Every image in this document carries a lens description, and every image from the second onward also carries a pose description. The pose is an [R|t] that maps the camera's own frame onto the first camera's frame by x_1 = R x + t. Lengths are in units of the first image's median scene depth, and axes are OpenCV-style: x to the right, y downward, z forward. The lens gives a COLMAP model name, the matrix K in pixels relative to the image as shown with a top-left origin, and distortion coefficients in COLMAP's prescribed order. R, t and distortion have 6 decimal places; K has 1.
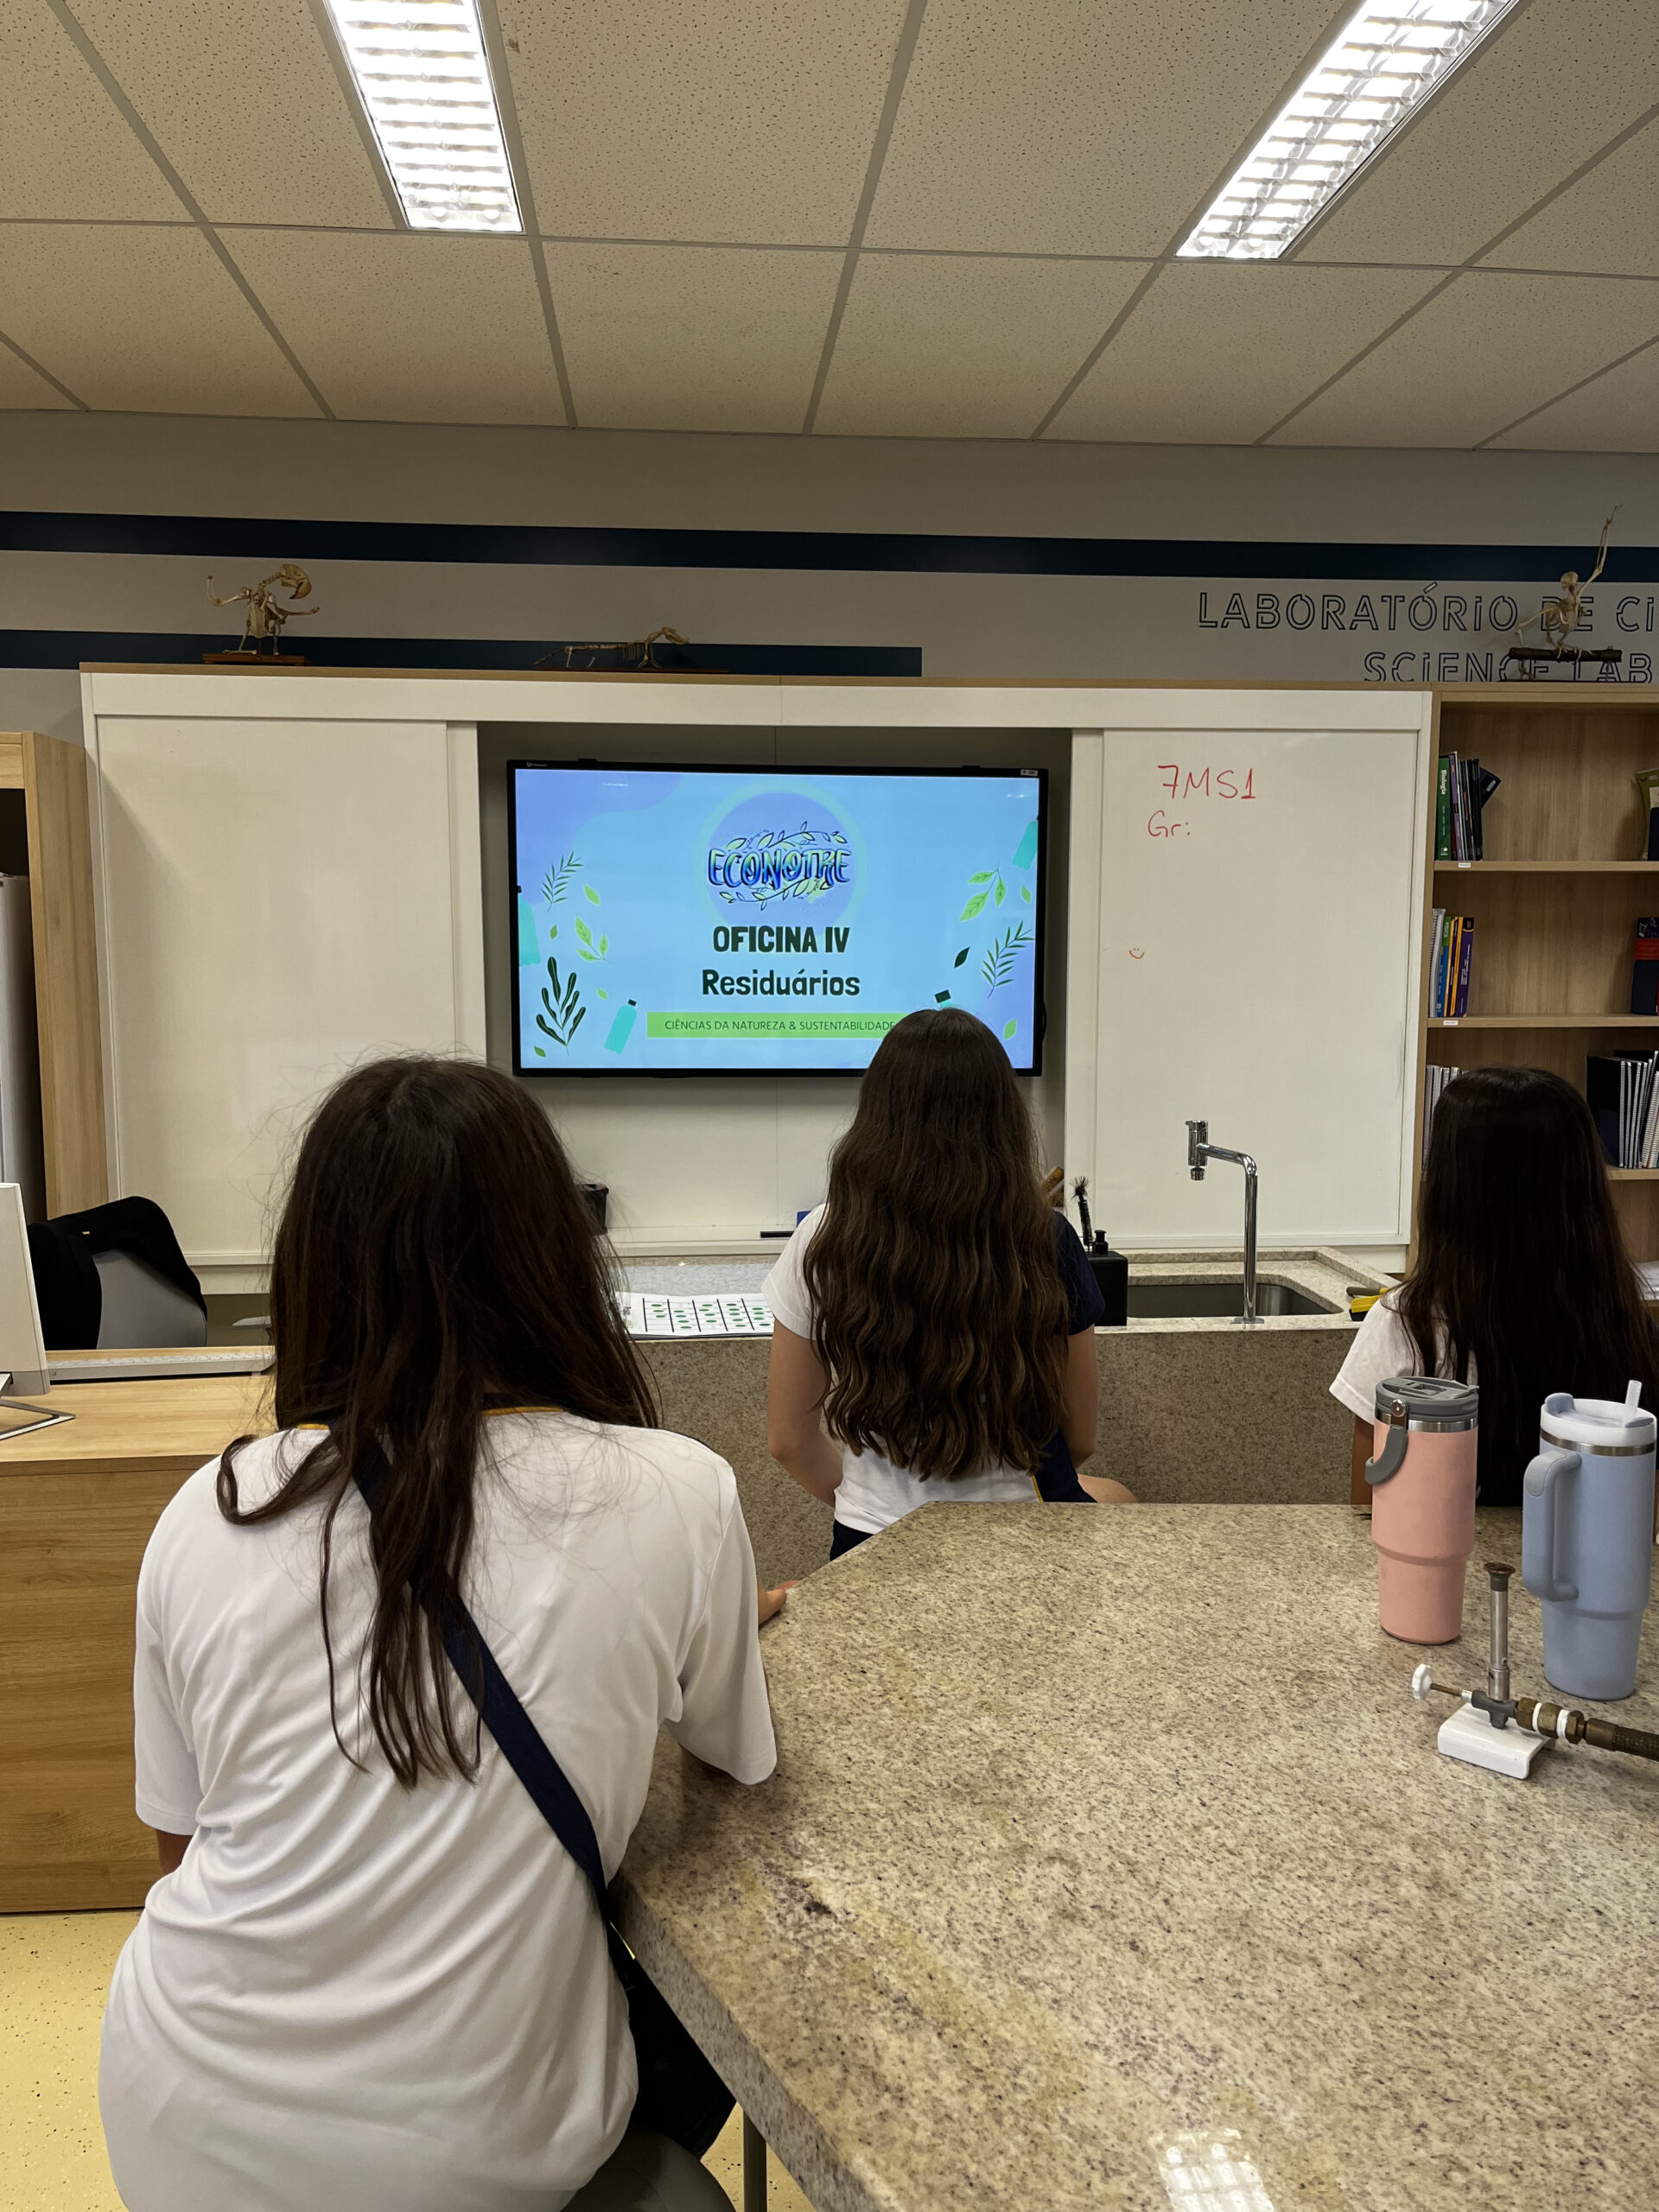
lens RADIAL K [[1679.7, 0, 816.1], [0, 1679.7, 1121.7], [0, 0, 1]] dist [0.045464, -0.064327]
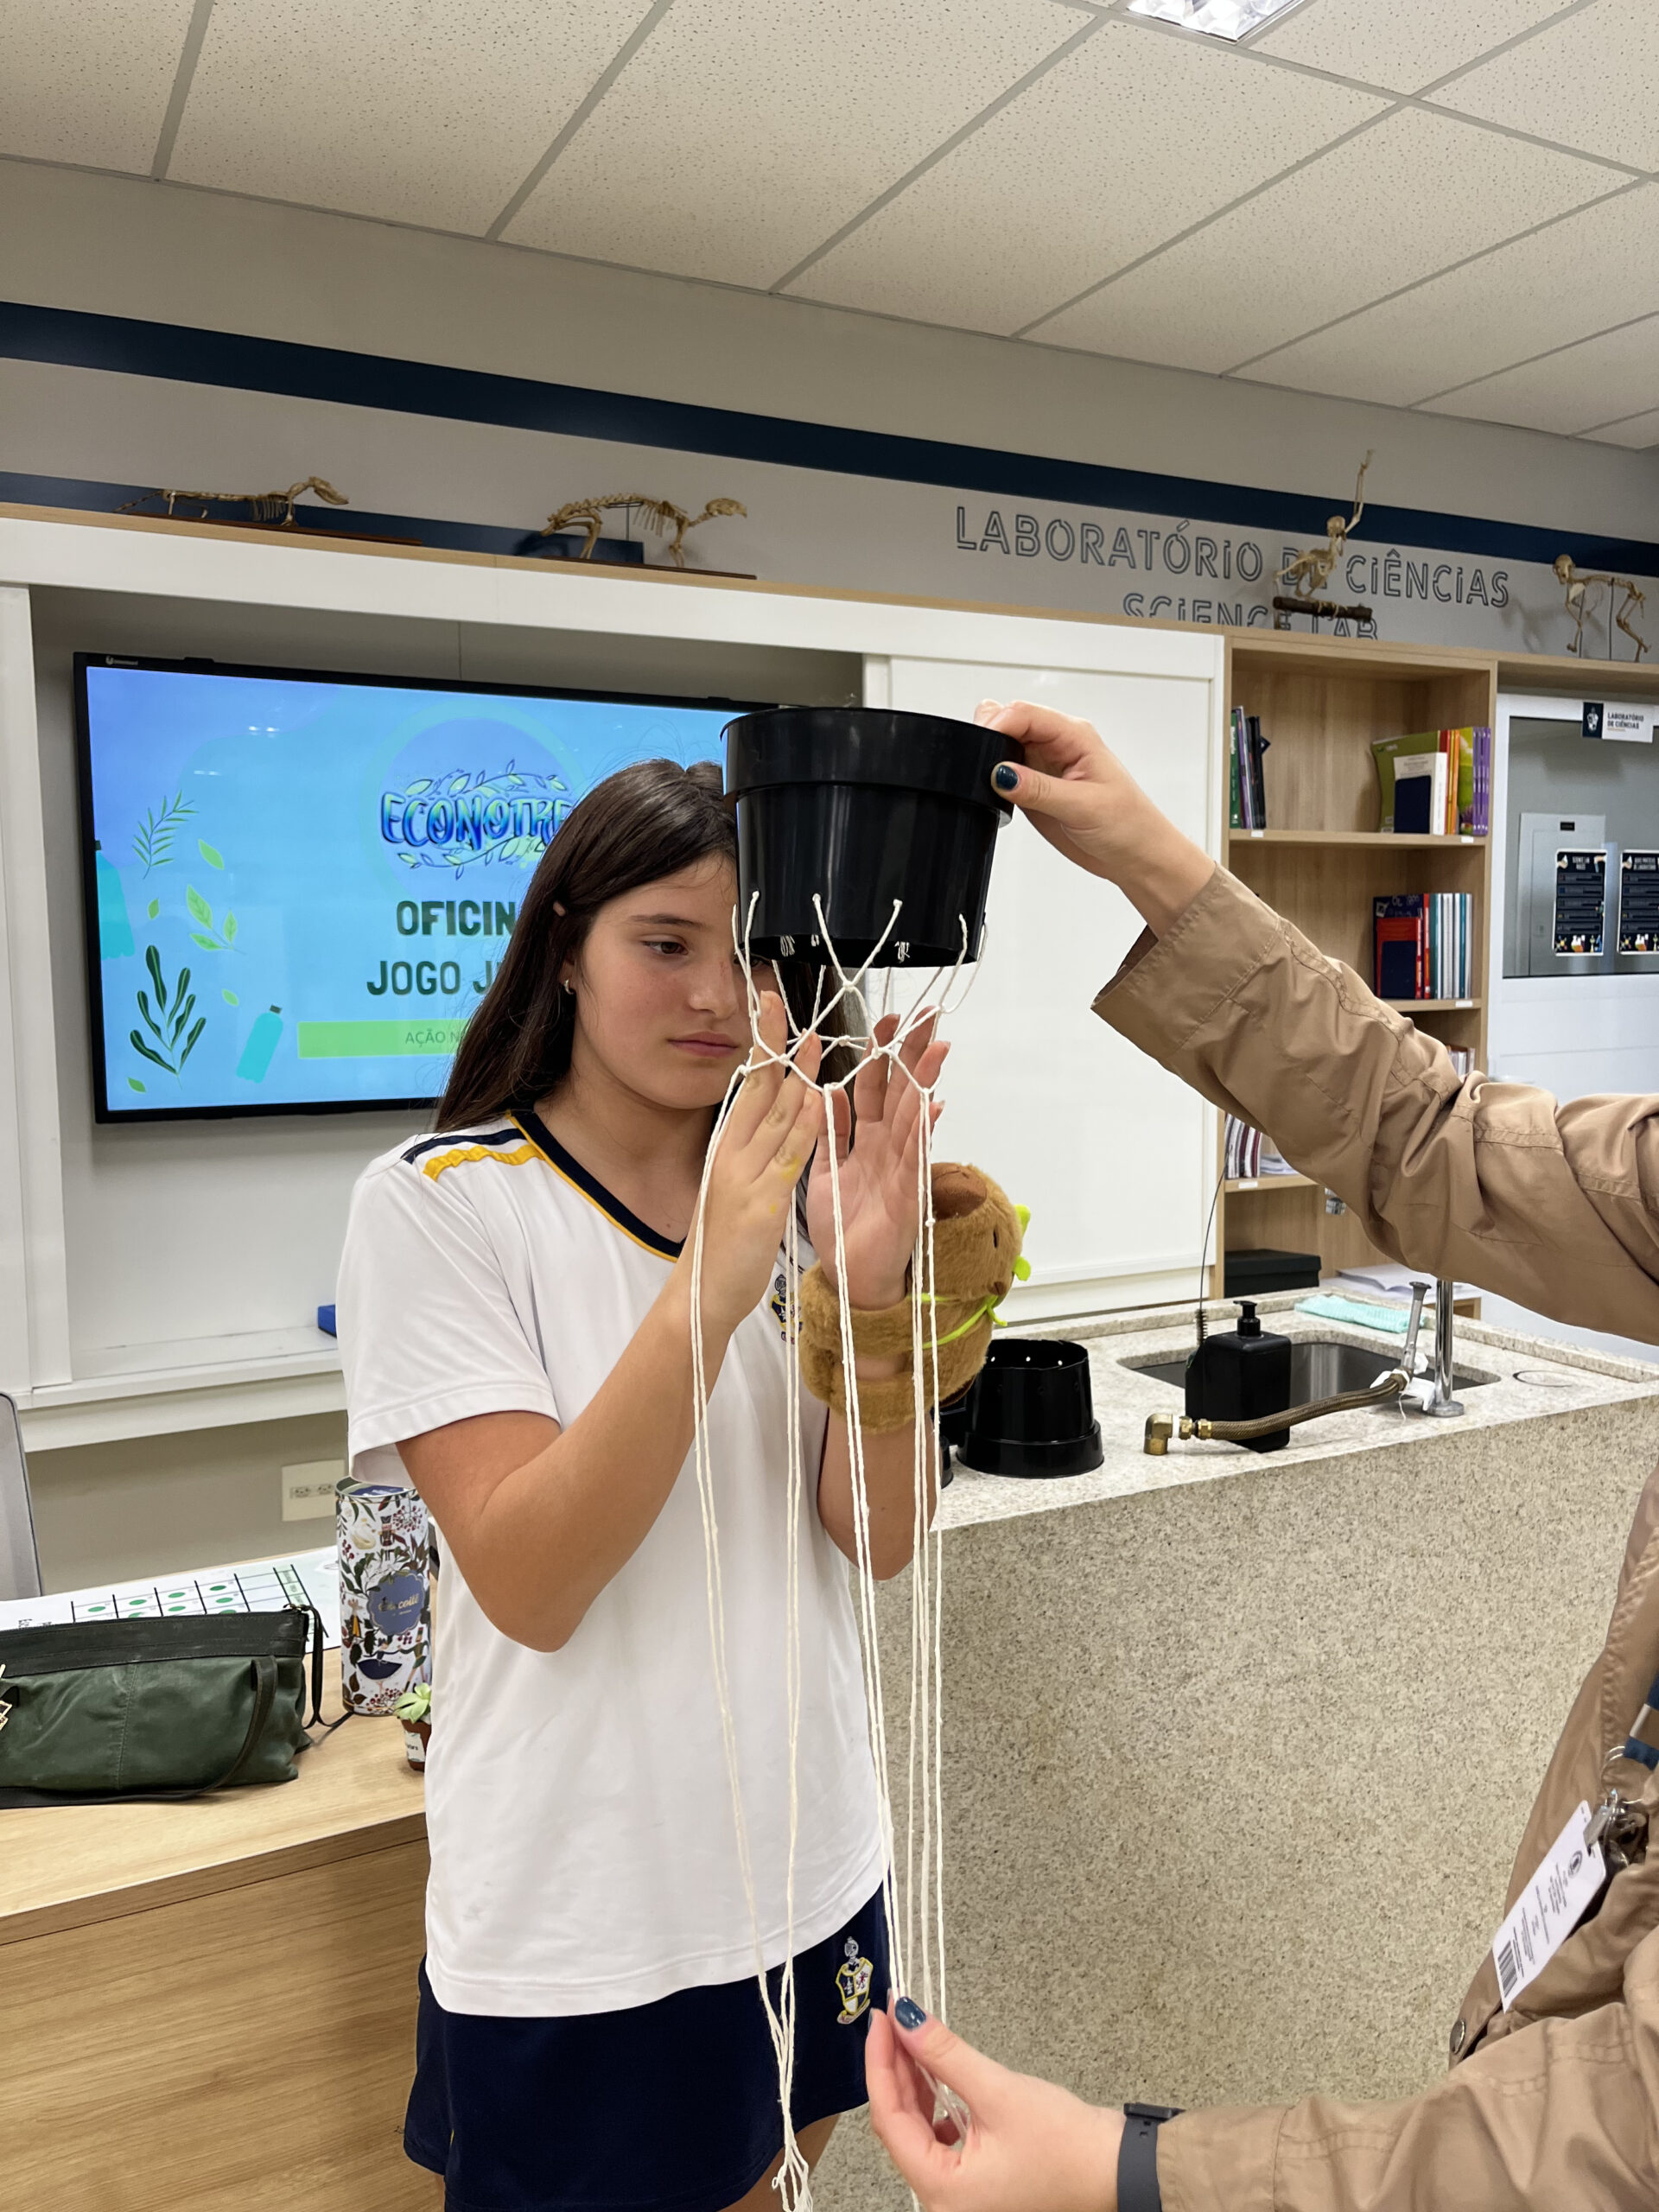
lens RADIAL K [[1679.7, 0, 836.4], [0, 1679.7, 1102.3], [0, 0, 1]] dist [0.045464, -0.064327]
pose [[0.923051, -0.044053, 0.382147, -0.164679], [0.052434, 0.998558, -0.011539, -0.011937], [-0.381088, 0.030688, 0.924029, 0.264947]]
